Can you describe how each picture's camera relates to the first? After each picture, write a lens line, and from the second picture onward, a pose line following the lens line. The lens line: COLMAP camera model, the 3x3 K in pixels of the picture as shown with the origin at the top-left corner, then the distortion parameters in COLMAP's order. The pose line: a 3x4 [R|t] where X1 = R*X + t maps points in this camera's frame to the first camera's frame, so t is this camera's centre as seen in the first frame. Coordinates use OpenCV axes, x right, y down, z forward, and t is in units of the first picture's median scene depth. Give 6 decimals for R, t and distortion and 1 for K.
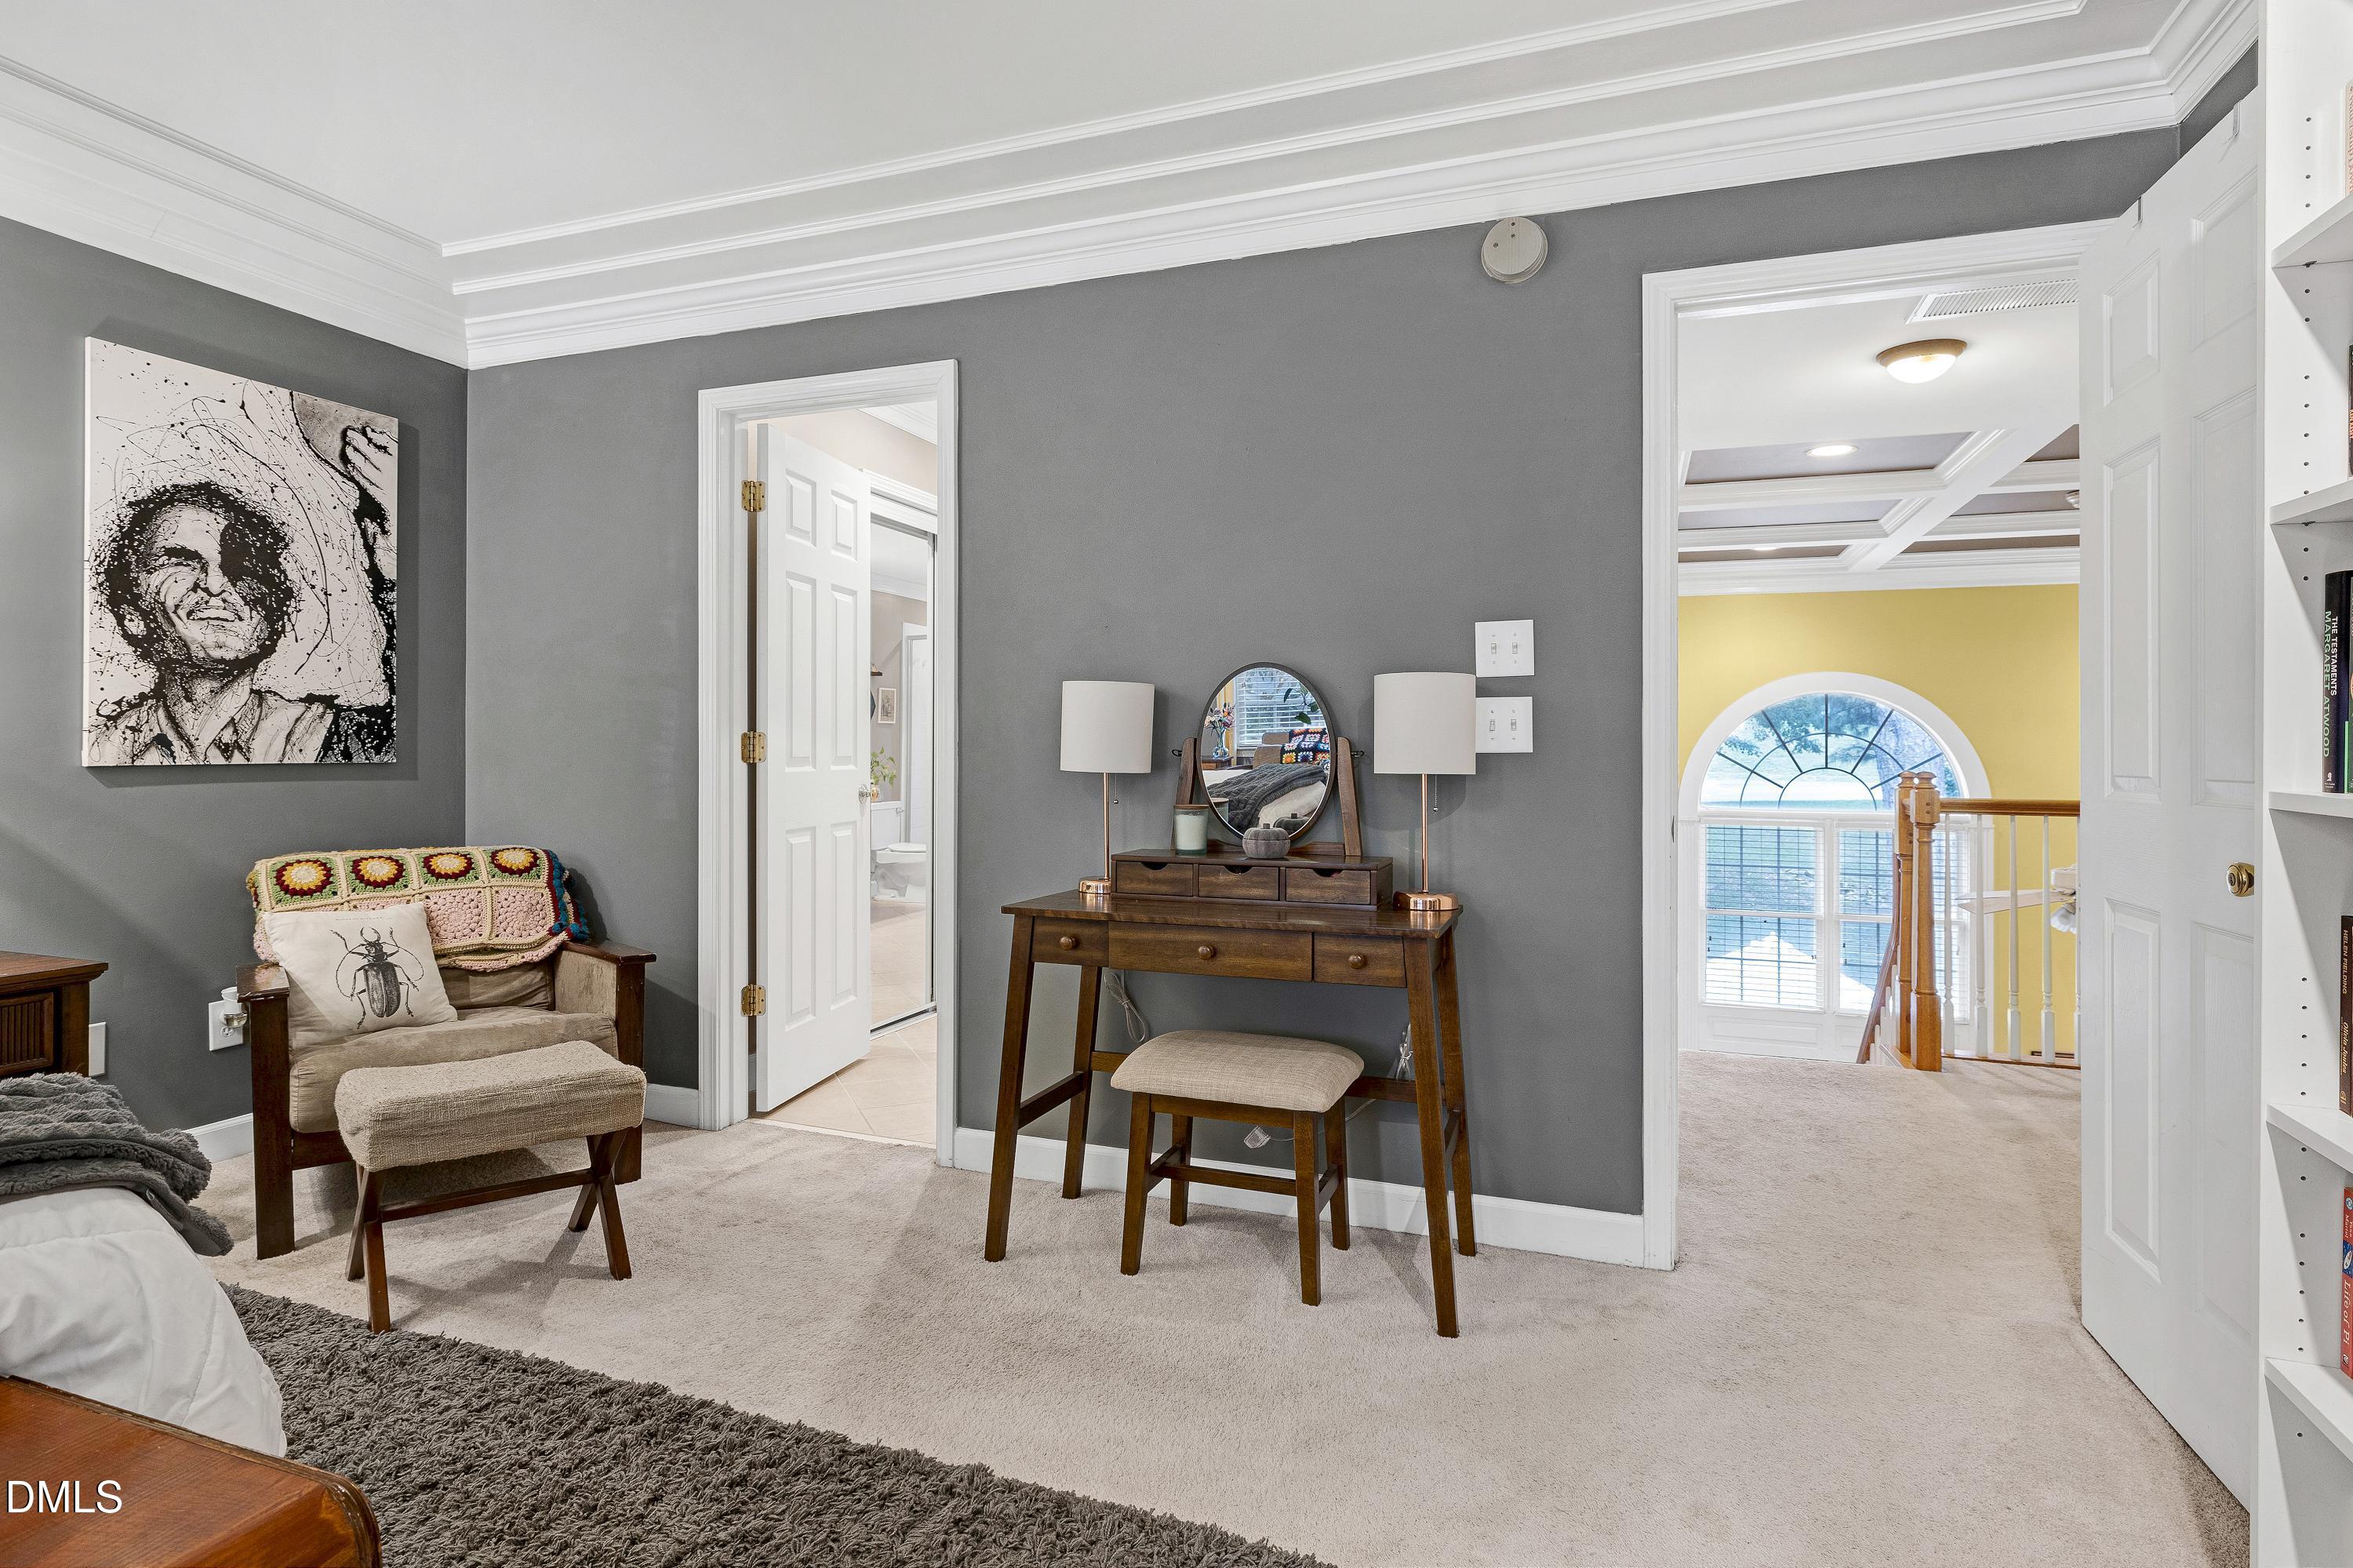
lens RADIAL K [[1208.1, 0, 1169.9], [0, 1208.1, 739.6], [0, 0, 1]] dist [-0.005677, -0.000823]
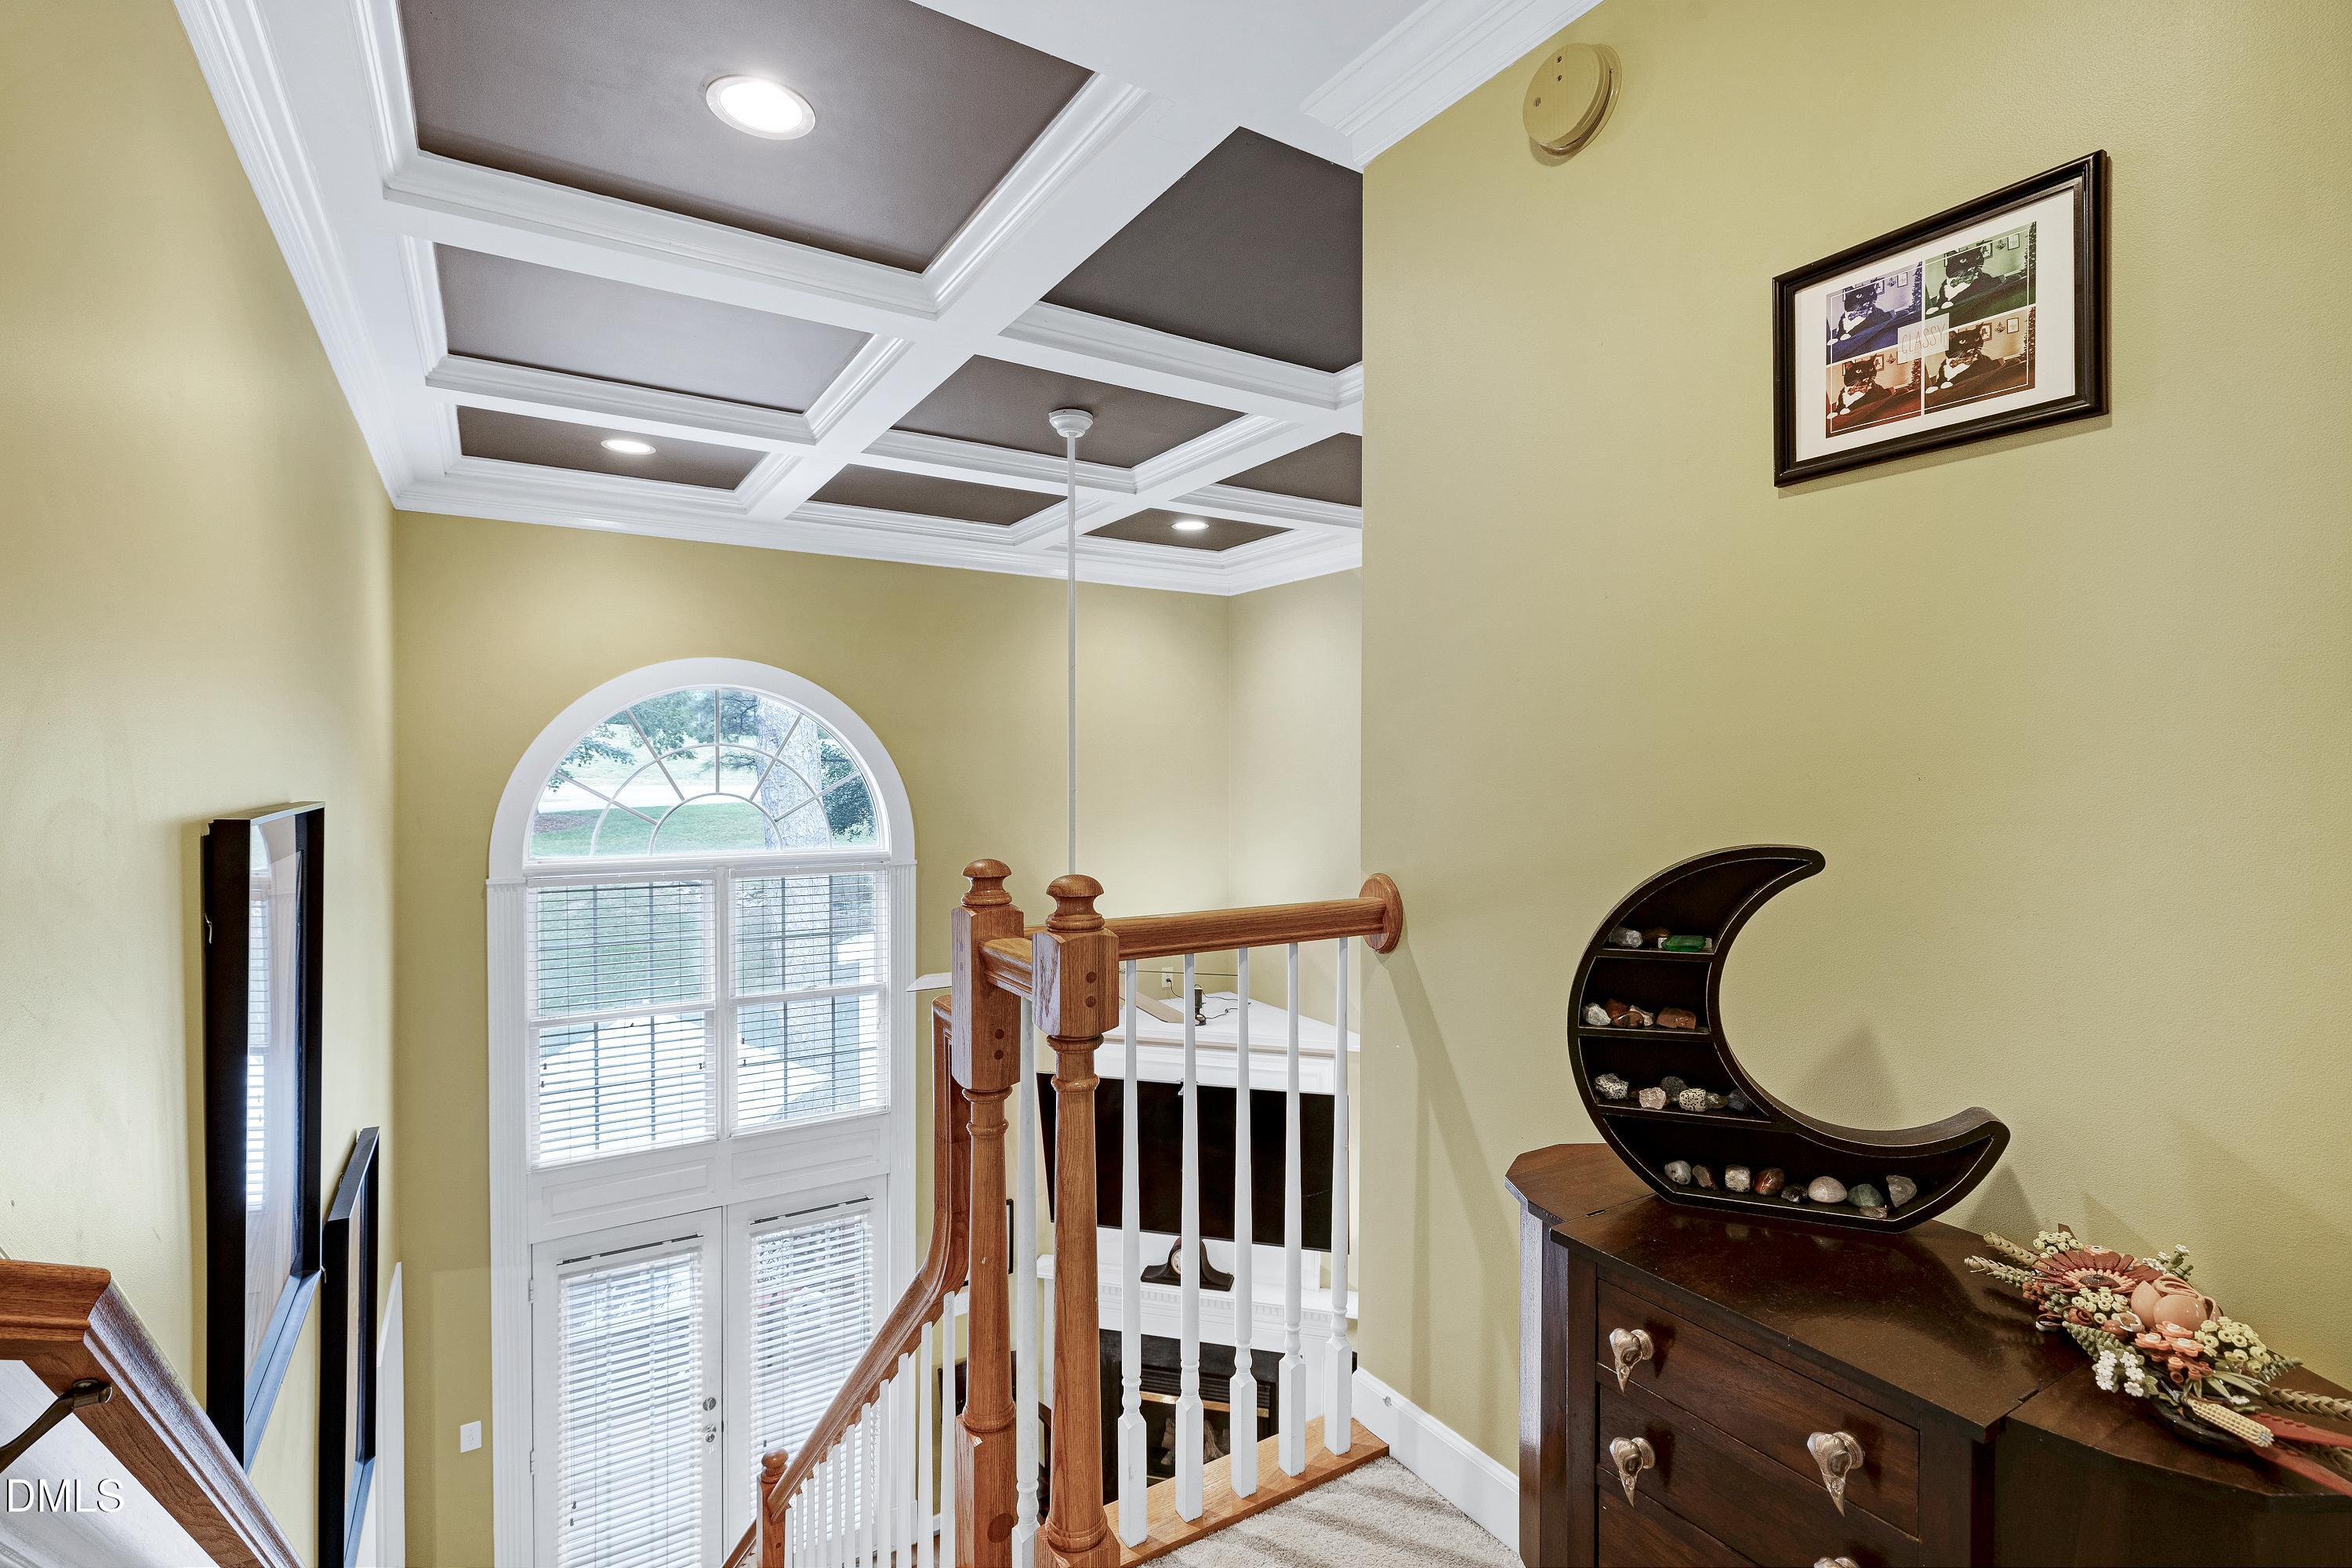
lens RADIAL K [[1096.9, 0, 1159.1], [0, 1096.9, 773.1], [0, 0, 1]] dist [-0.003510, -0.000142]
pose [[0.623110, -0.008709, 0.782086, 0.476408], [-0.011035, 0.999741, 0.019925, -0.007507], [-0.782056, -0.021045, 0.622852, 0.931304]]
